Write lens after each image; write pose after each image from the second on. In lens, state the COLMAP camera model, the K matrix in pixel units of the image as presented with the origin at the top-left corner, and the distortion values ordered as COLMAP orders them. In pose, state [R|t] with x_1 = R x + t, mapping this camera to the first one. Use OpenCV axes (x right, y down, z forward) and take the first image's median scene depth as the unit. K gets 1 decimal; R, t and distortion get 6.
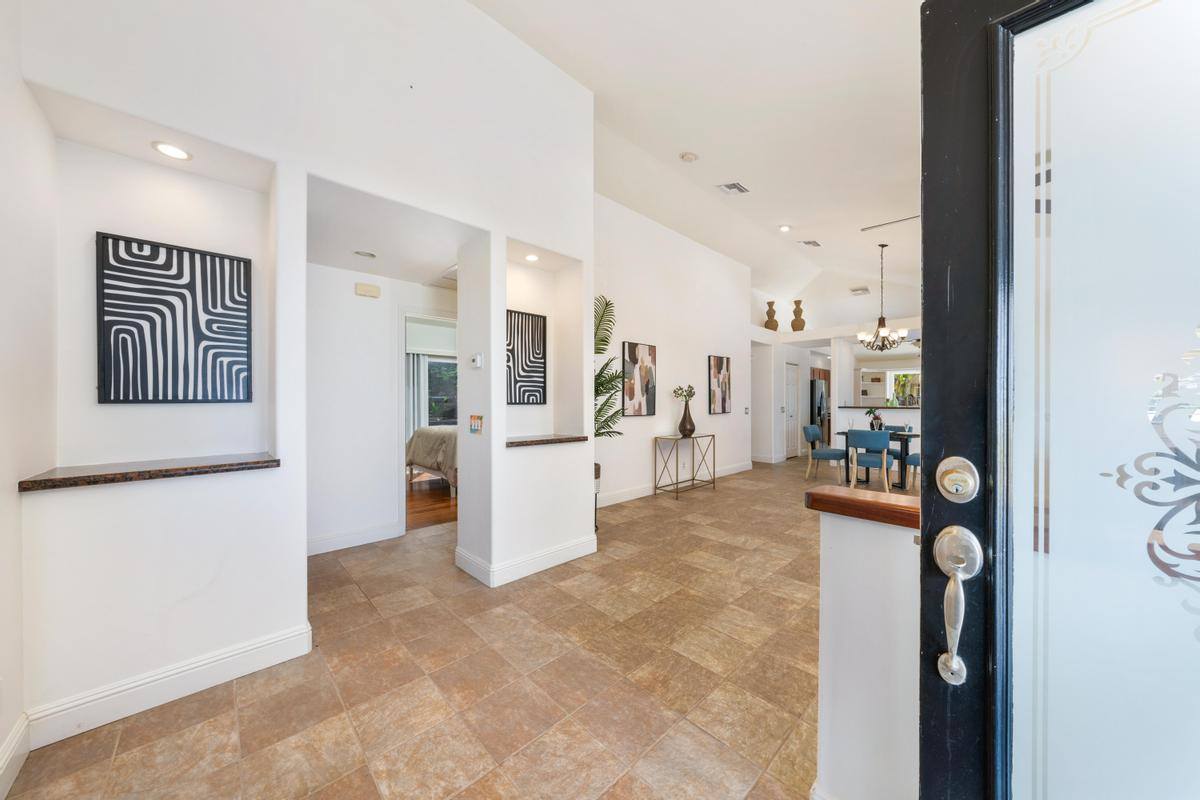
lens RADIAL K [[401.4, 0, 599.9], [0, 401.4, 406.9], [0, 0, 1]] dist [-0.001814, -0.000103]
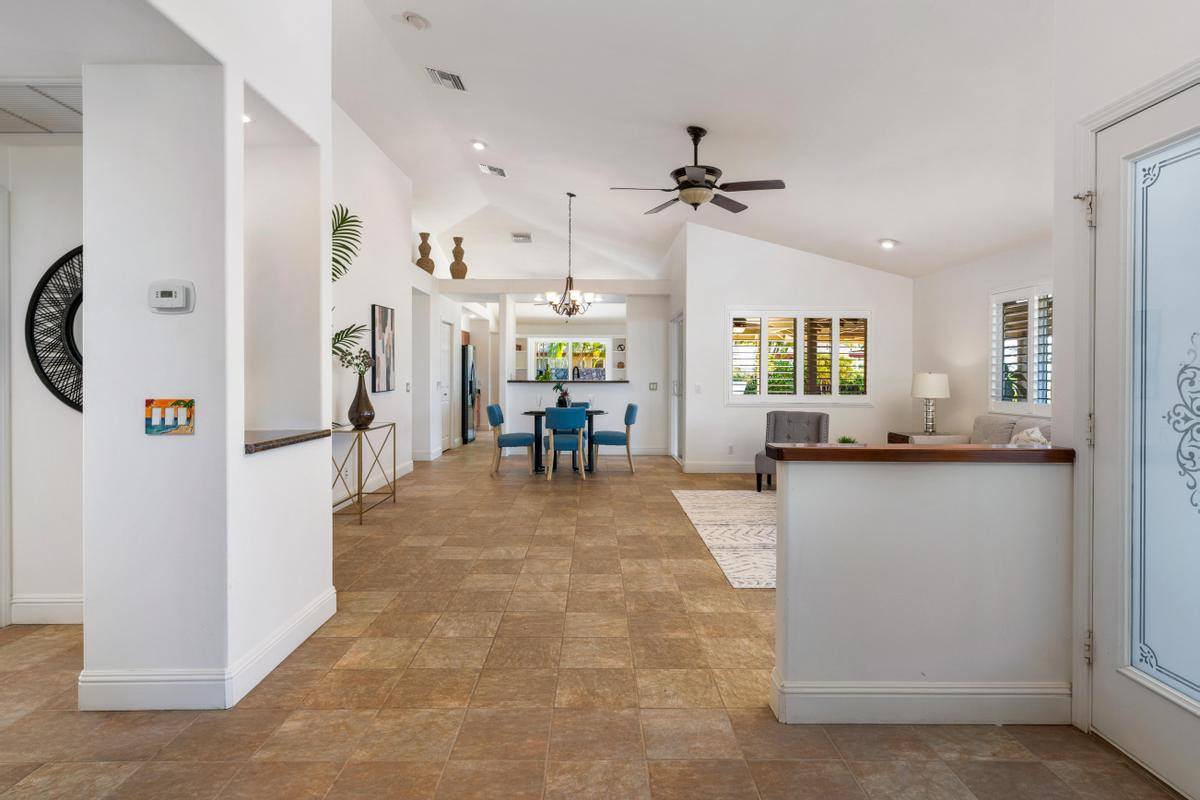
lens RADIAL K [[627.2, 0, 602.5], [0, 627.2, 388.9], [0, 0, 1]] dist [0.005267, -0.000324]
pose [[0.691233, -0.014590, 0.722484, -0.466967], [0.007396, 0.999887, 0.013115, 0.000802], [-0.722594, -0.003722, 0.691263, 0.021805]]
